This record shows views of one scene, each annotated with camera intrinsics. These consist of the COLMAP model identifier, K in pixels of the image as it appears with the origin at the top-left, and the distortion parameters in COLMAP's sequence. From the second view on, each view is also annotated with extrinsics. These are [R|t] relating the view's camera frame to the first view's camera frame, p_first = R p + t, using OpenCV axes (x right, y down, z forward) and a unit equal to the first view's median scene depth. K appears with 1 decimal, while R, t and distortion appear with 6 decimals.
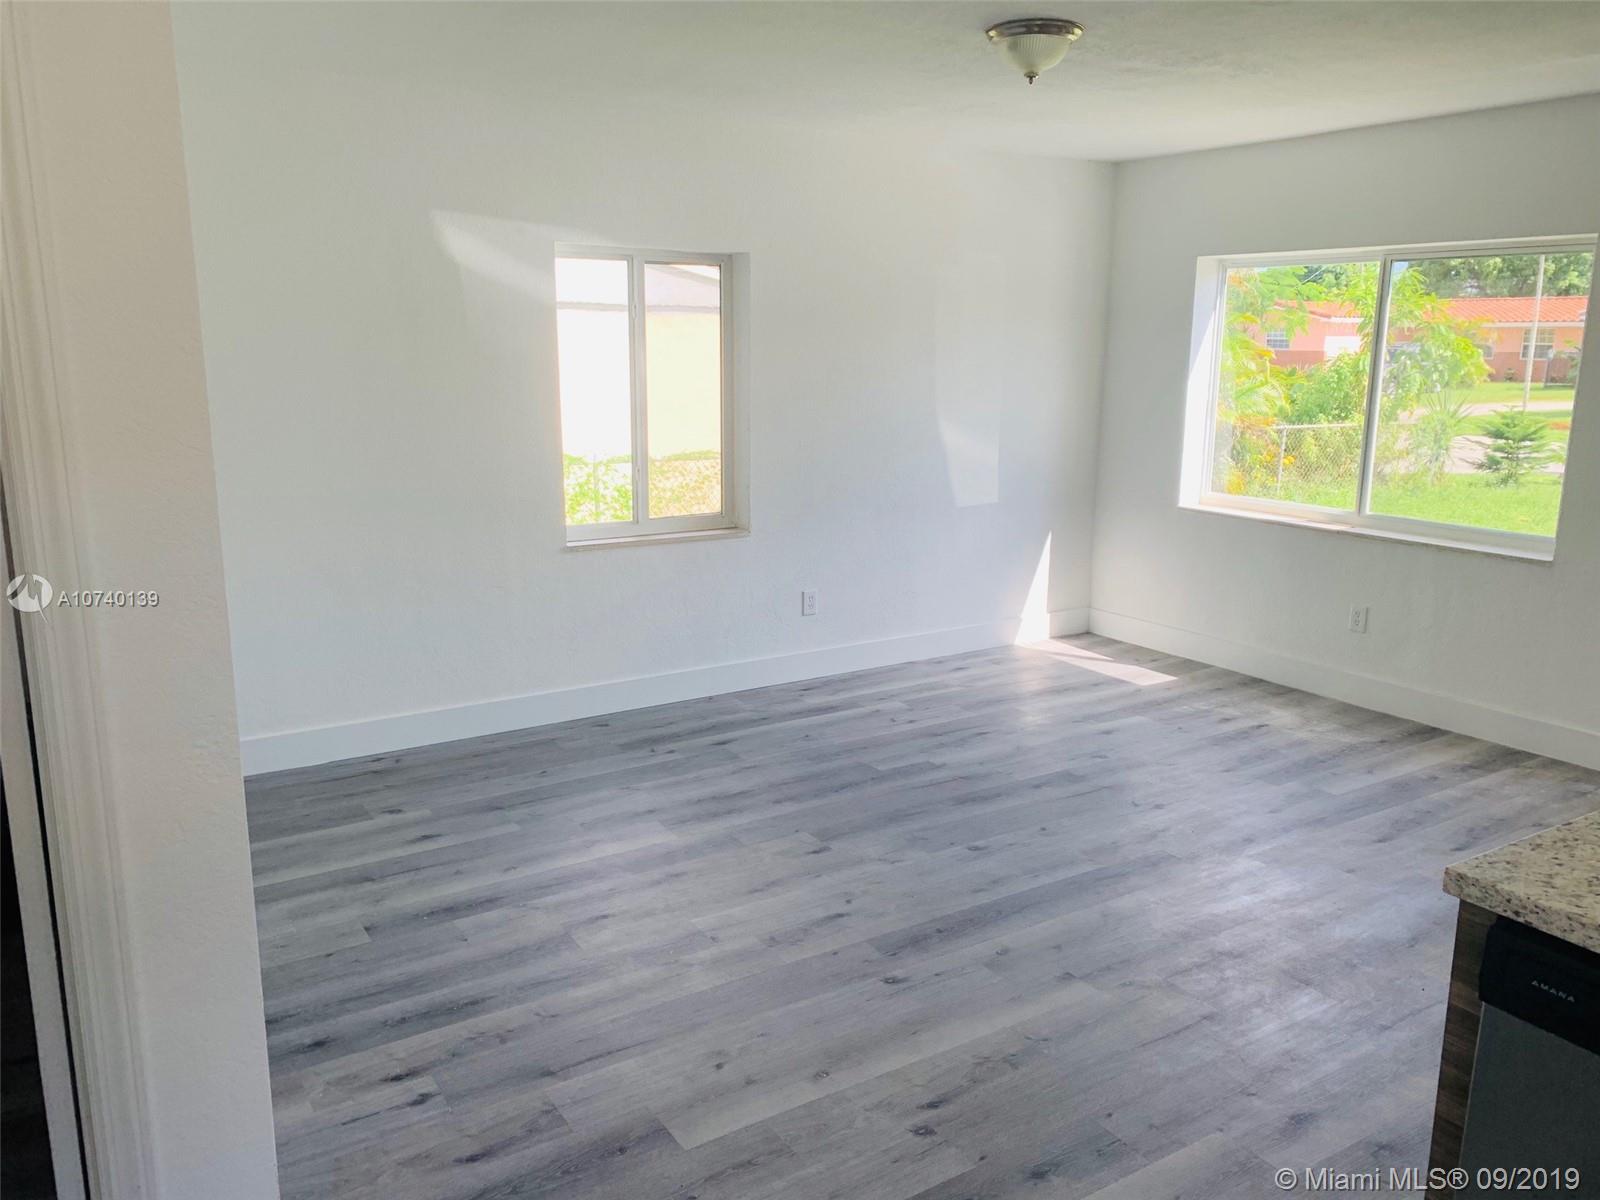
lens RADIAL K [[1234.0, 0, 792.1], [0, 1234.0, 594.8], [0, 0, 1]] dist [0.010545, -0.006662]
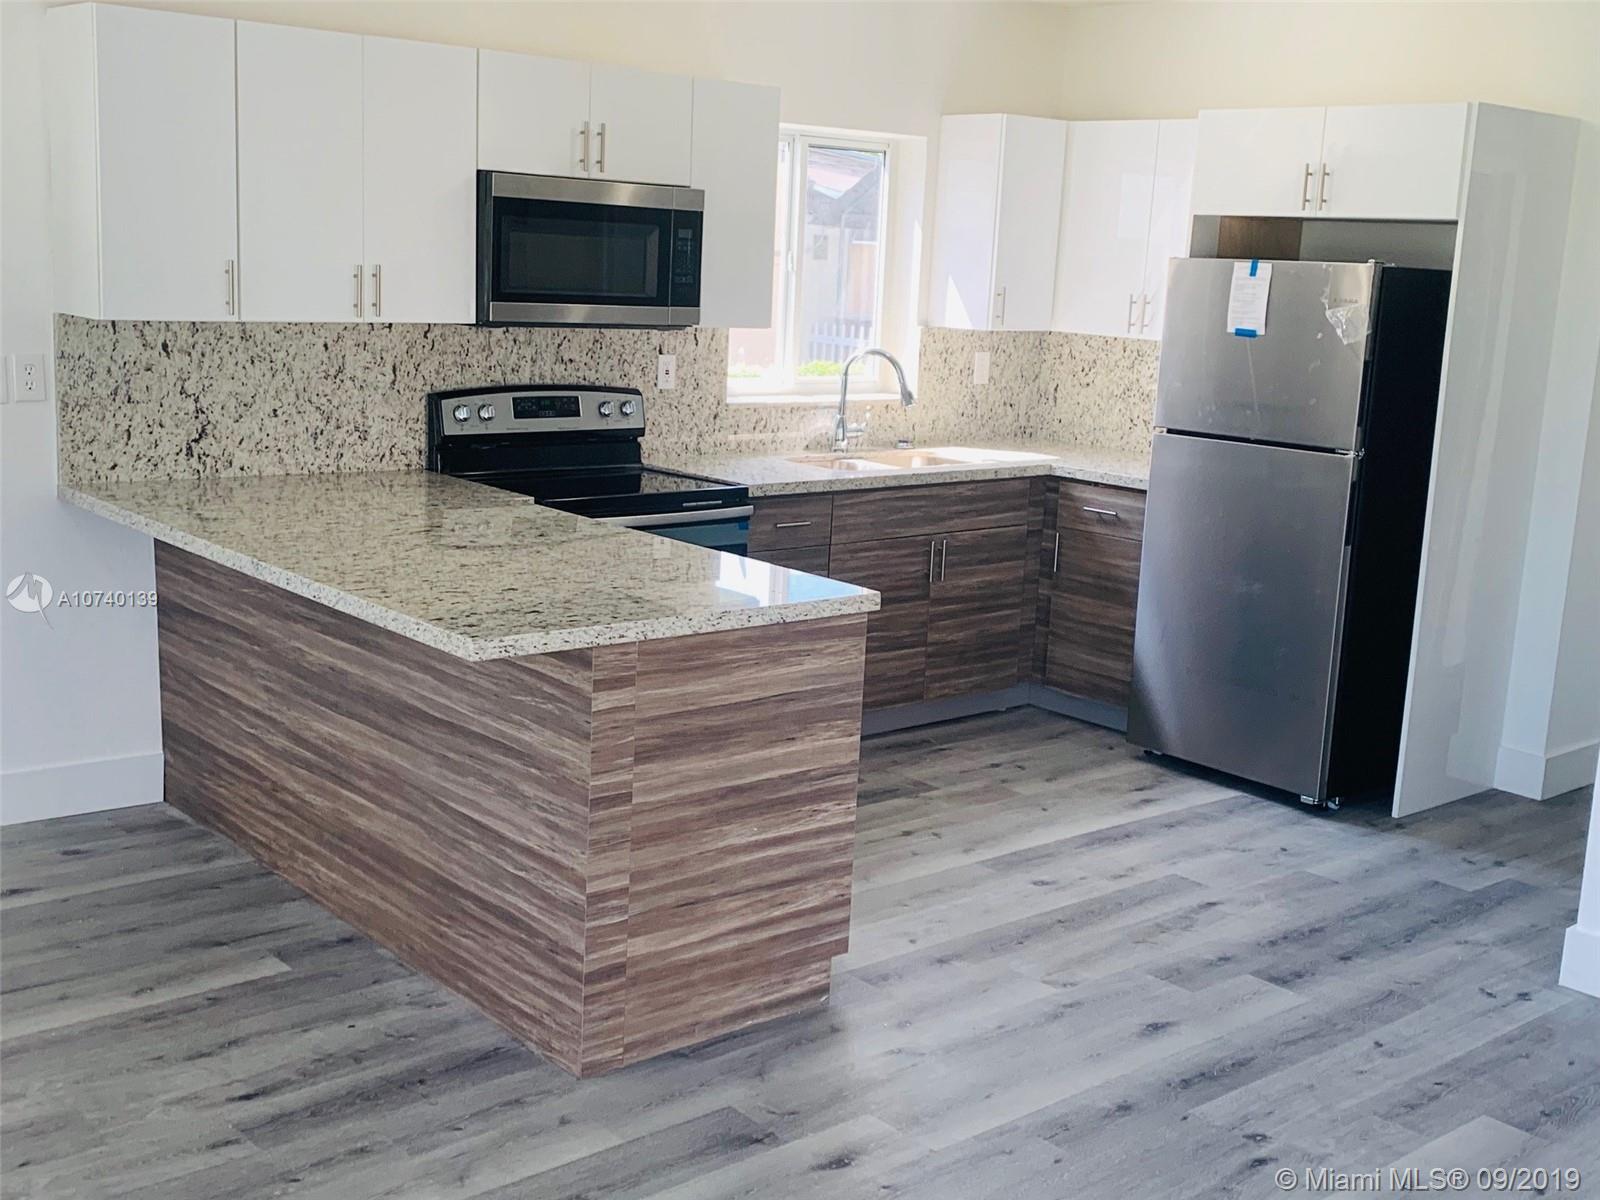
lens RADIAL K [[1828.6, 0, 800.0], [0, 1828.6, 600.0], [0, 0, 1]] dist [0.218641, -0.668865]
pose [[-0.988134, -0.019946, -0.152291, 0.367237], [-0.078350, 0.918281, 0.388100, -0.239845], [0.132105, 0.395427, -0.908948, 1.150601]]
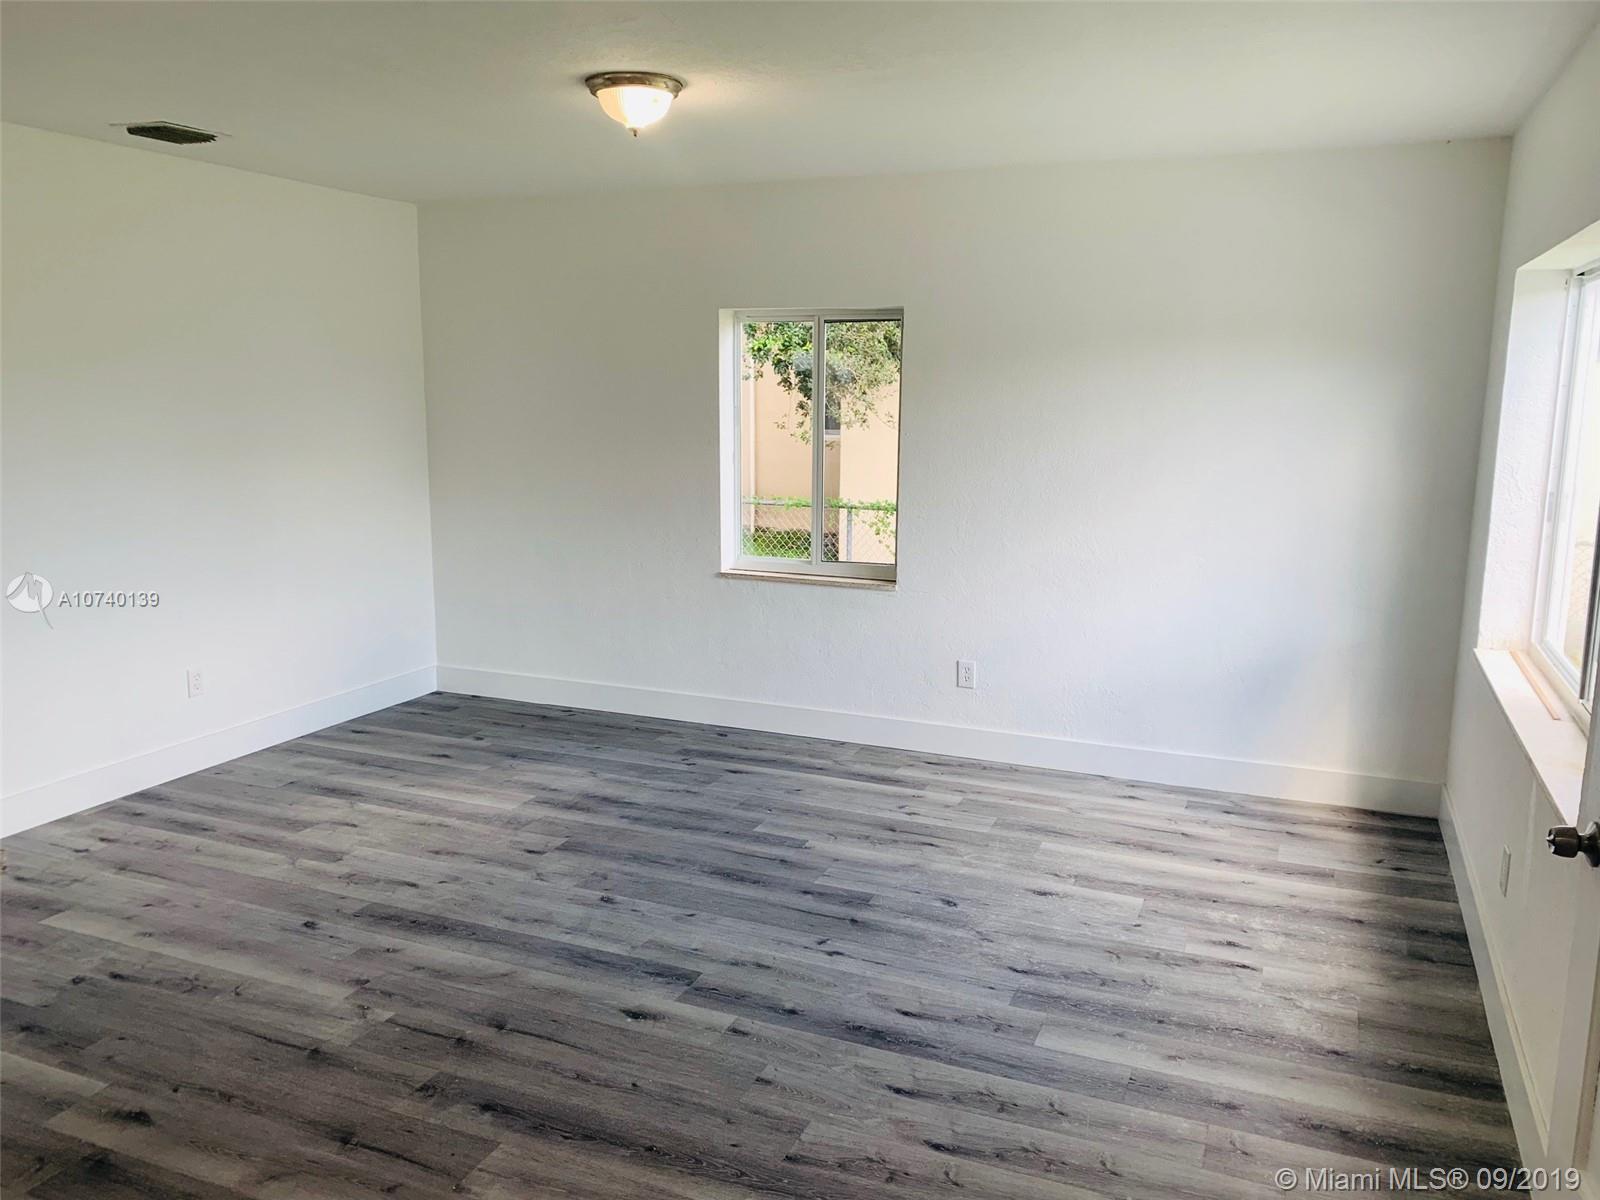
lens RADIAL K [[1234.0, 0, 792.1], [0, 1234.0, 594.8], [0, 0, 1]] dist [0.010545, -0.006662]
pose [[0.567538, 0.140788, -0.811221, 0.881320], [-0.174936, 0.983395, 0.048282, -0.095870], [0.804548, 0.114509, 0.582743, 0.451024]]
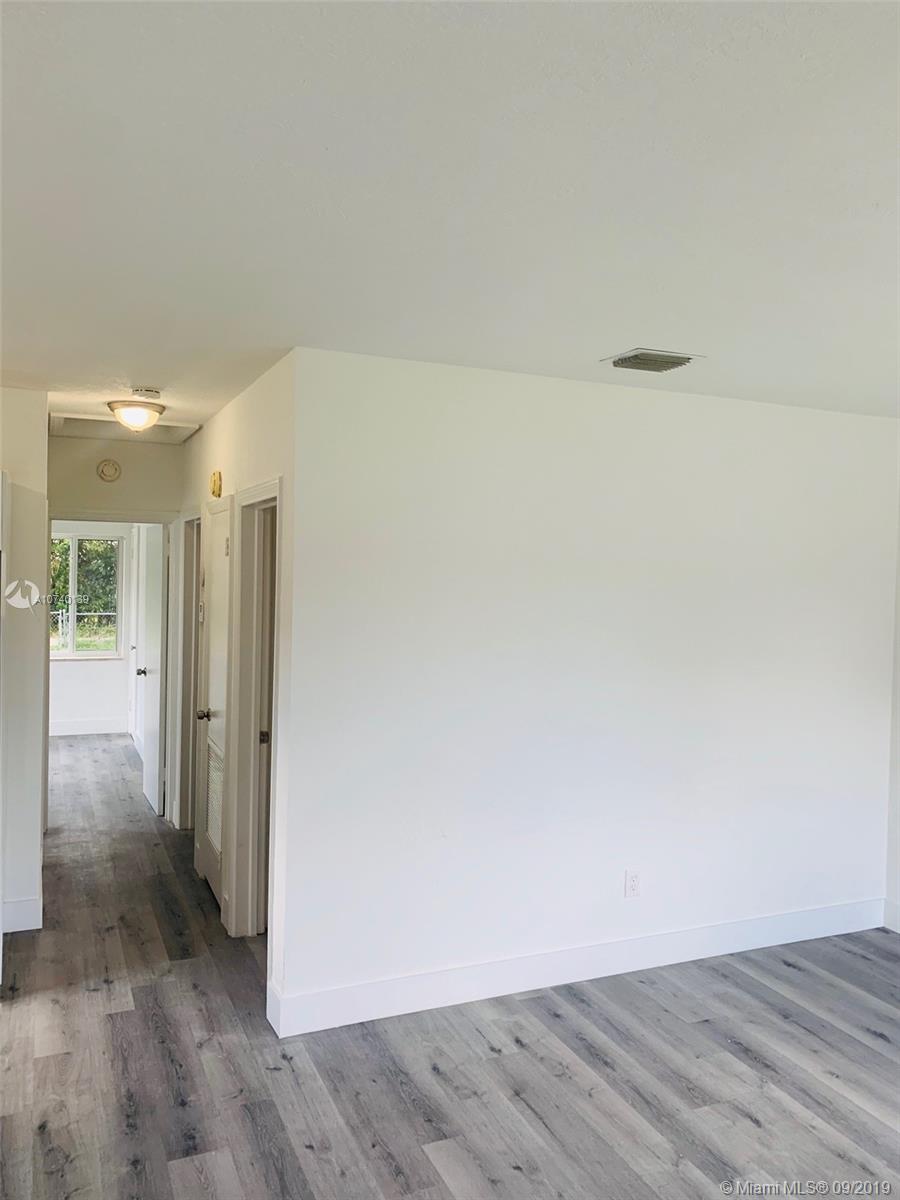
lens RADIAL K [[916.9, 0, 450.0], [0, 916.9, 600.0], [0, 0, 1]] dist [0.019682, -0.005973]
pose [[-0.143166, 0.025058, -0.989381, 0.540841], [-0.230034, 0.971459, 0.057891, -0.139629], [0.962594, 0.235879, -0.133316, 0.567579]]
